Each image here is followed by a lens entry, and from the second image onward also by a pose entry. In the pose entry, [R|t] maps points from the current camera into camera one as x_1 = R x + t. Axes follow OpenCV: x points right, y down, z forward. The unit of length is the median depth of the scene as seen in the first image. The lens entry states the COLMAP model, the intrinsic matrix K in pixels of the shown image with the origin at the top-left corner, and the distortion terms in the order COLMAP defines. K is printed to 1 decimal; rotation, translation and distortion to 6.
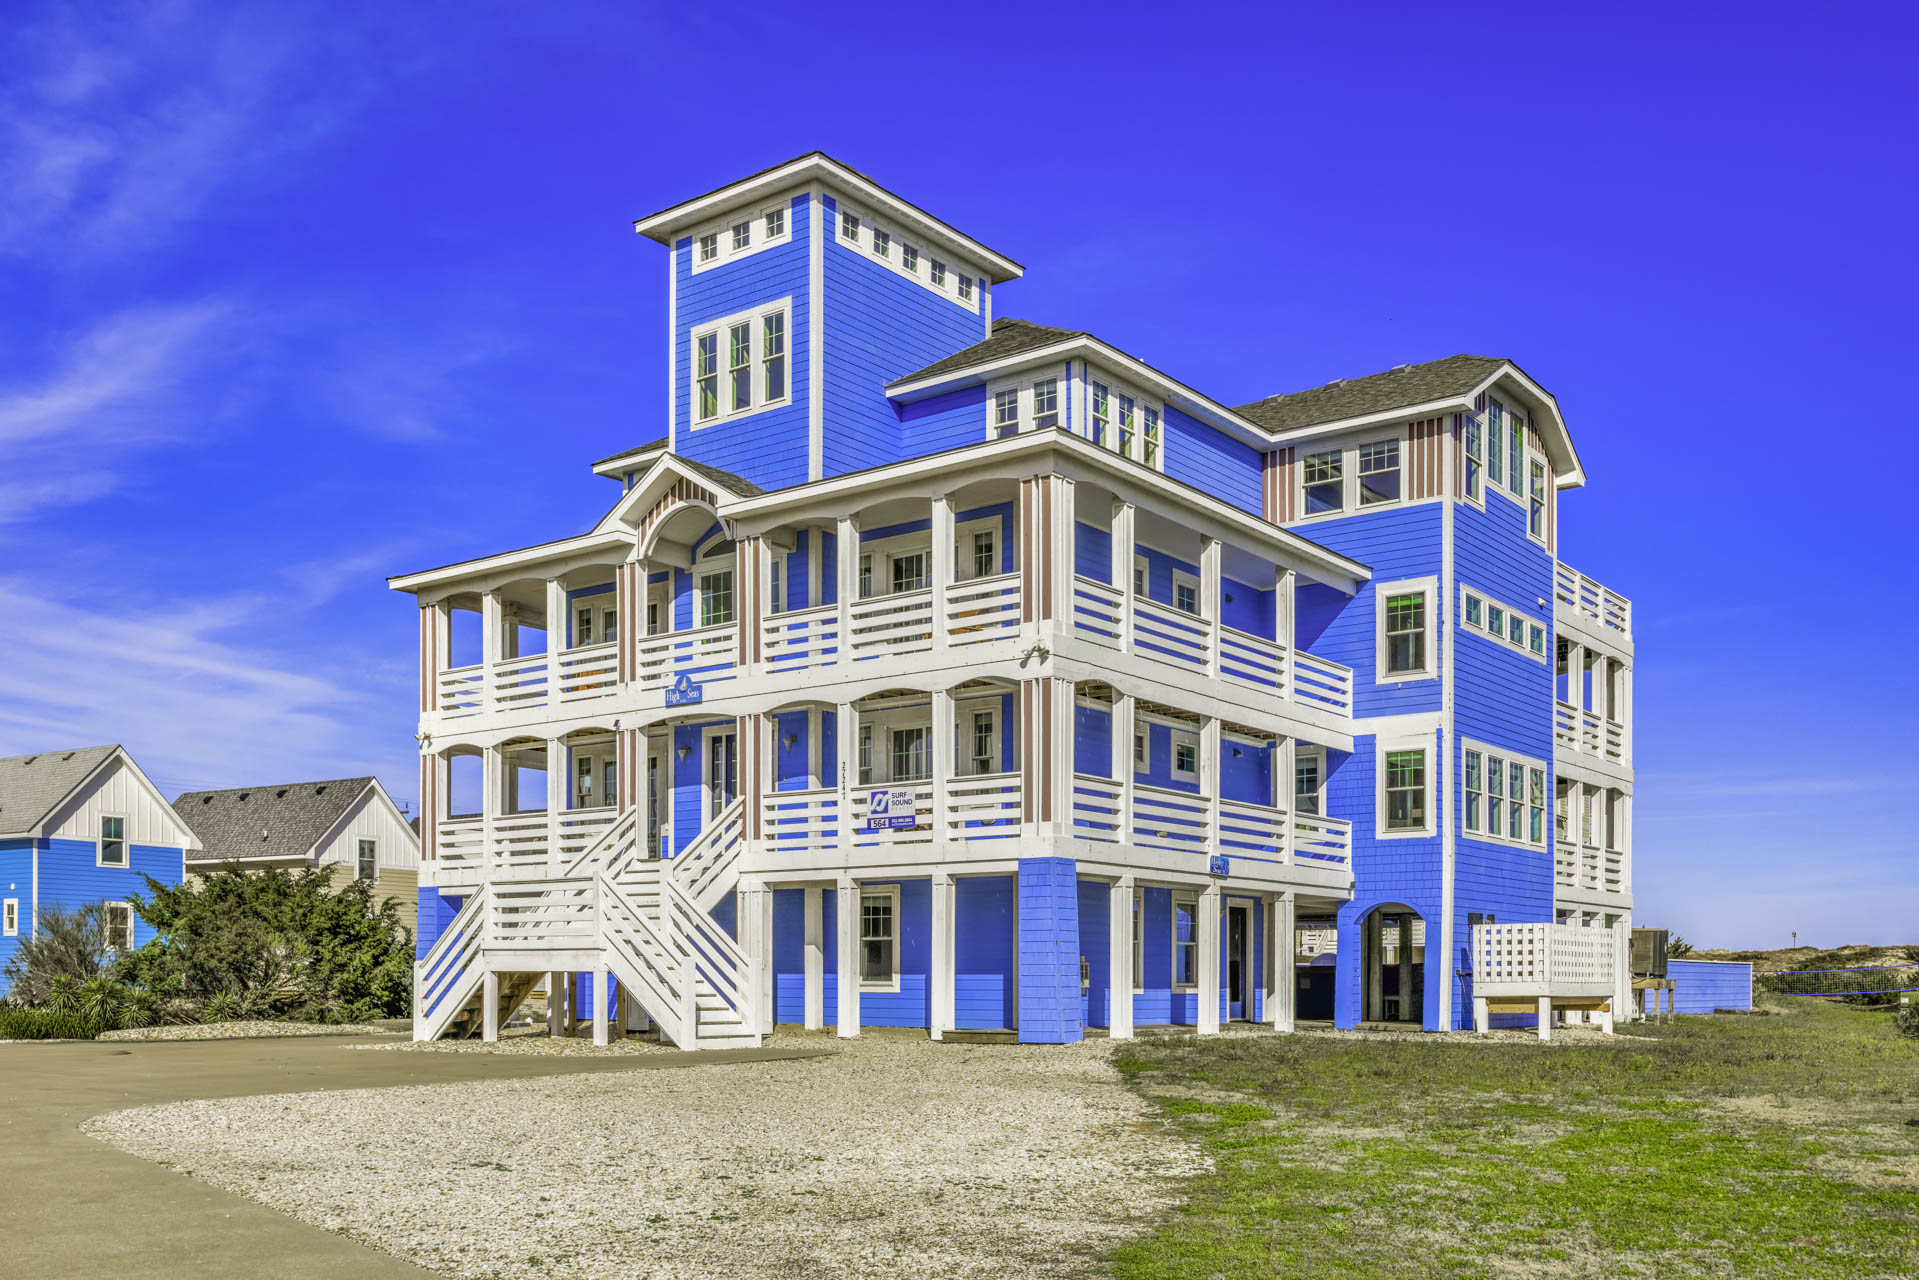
lens RADIAL K [[1710.4, 0, 960.4], [0, 1710.4, 1011.4], [0, 0, 1]] dist [0.164626, -0.012373]
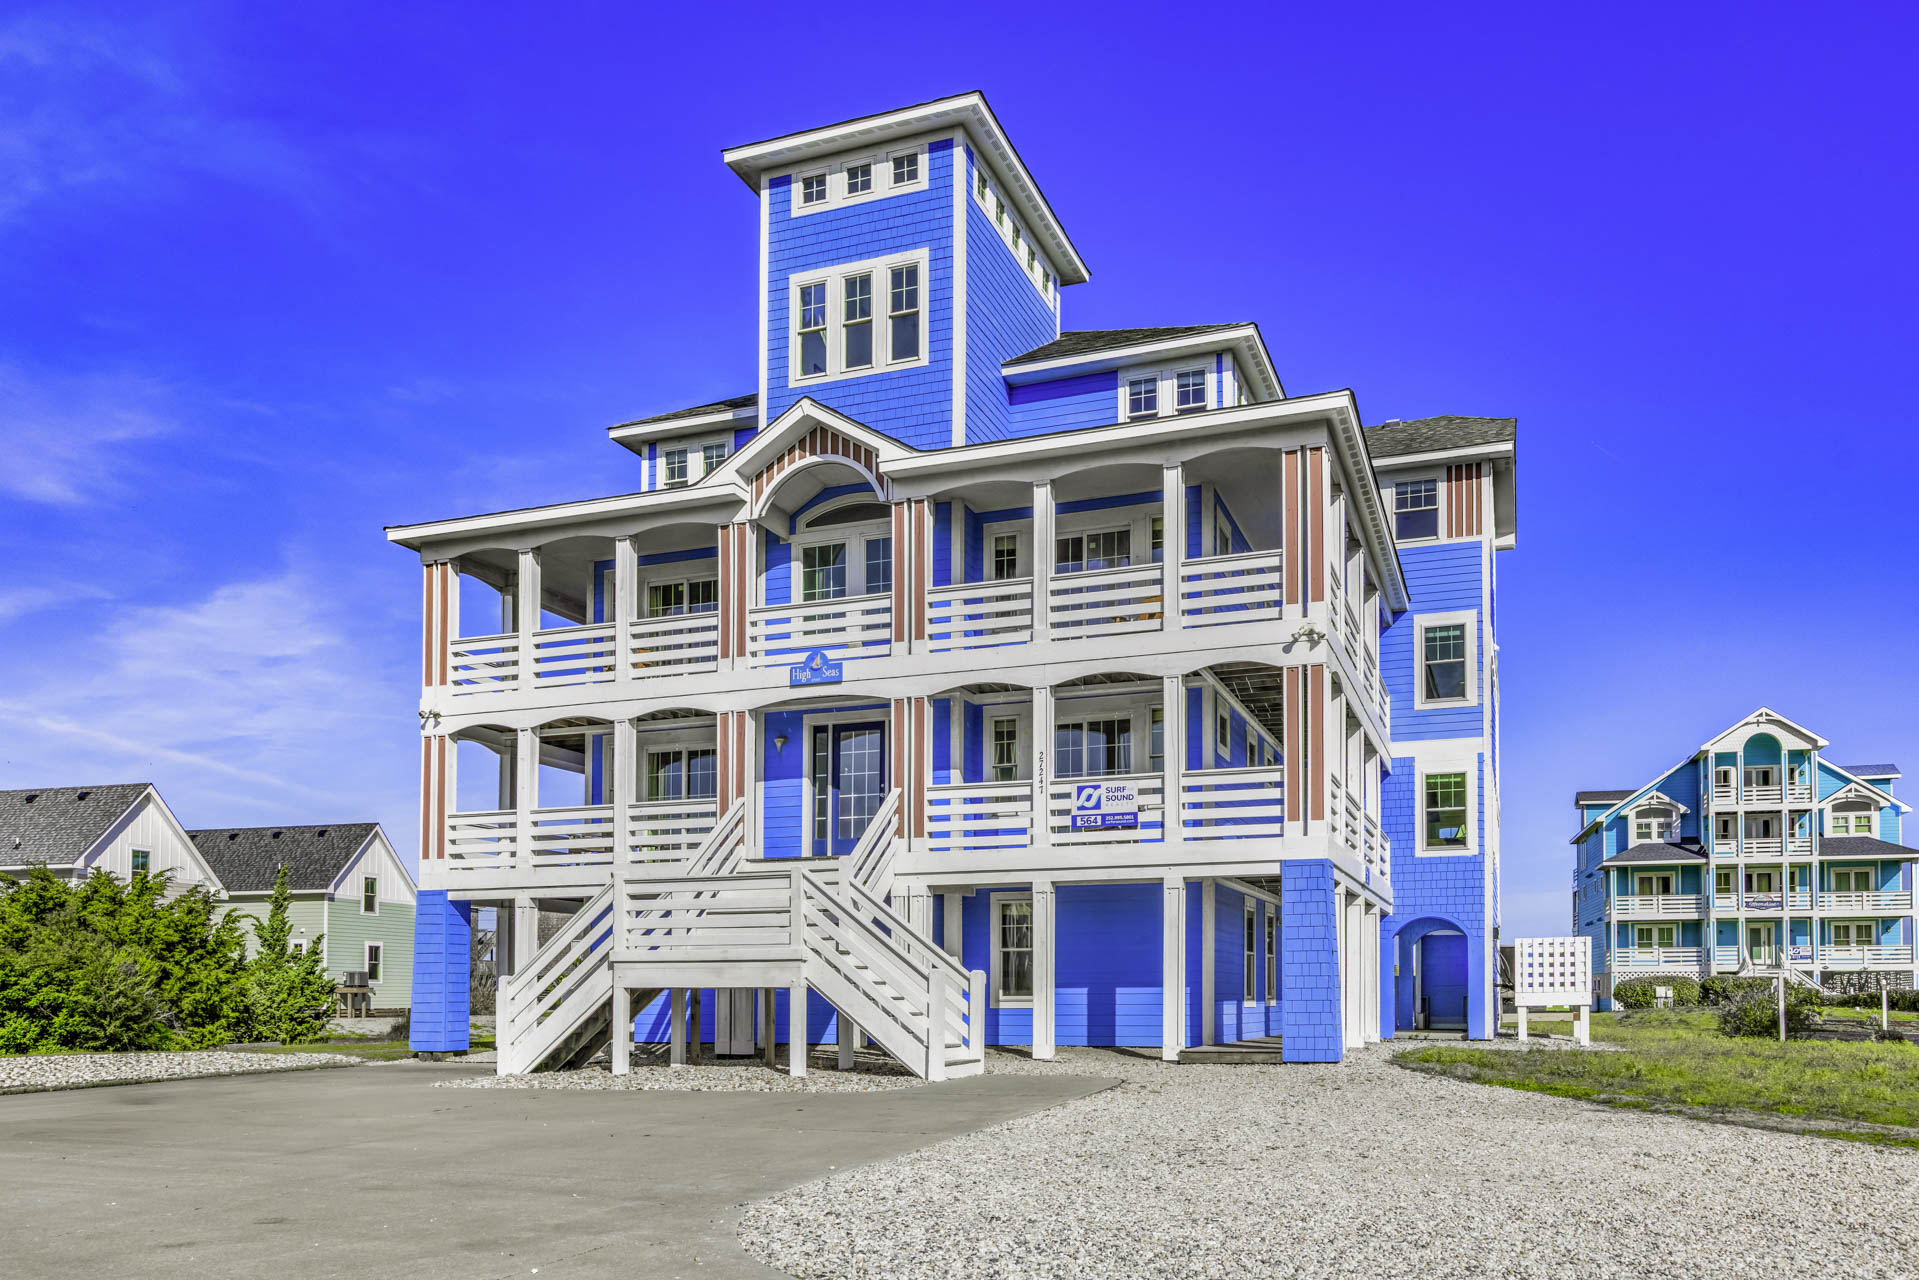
lens RADIAL K [[1477.3, 0, 995.3], [0, 1477.3, 1040.2], [0, 0, 1]] dist [0.027483, 0.005686]
pose [[0.950585, -0.017036, 0.309998, -0.301481], [0.013408, 0.999814, 0.013829, -0.004622], [-0.310176, -0.008989, 0.950637, 0.241437]]
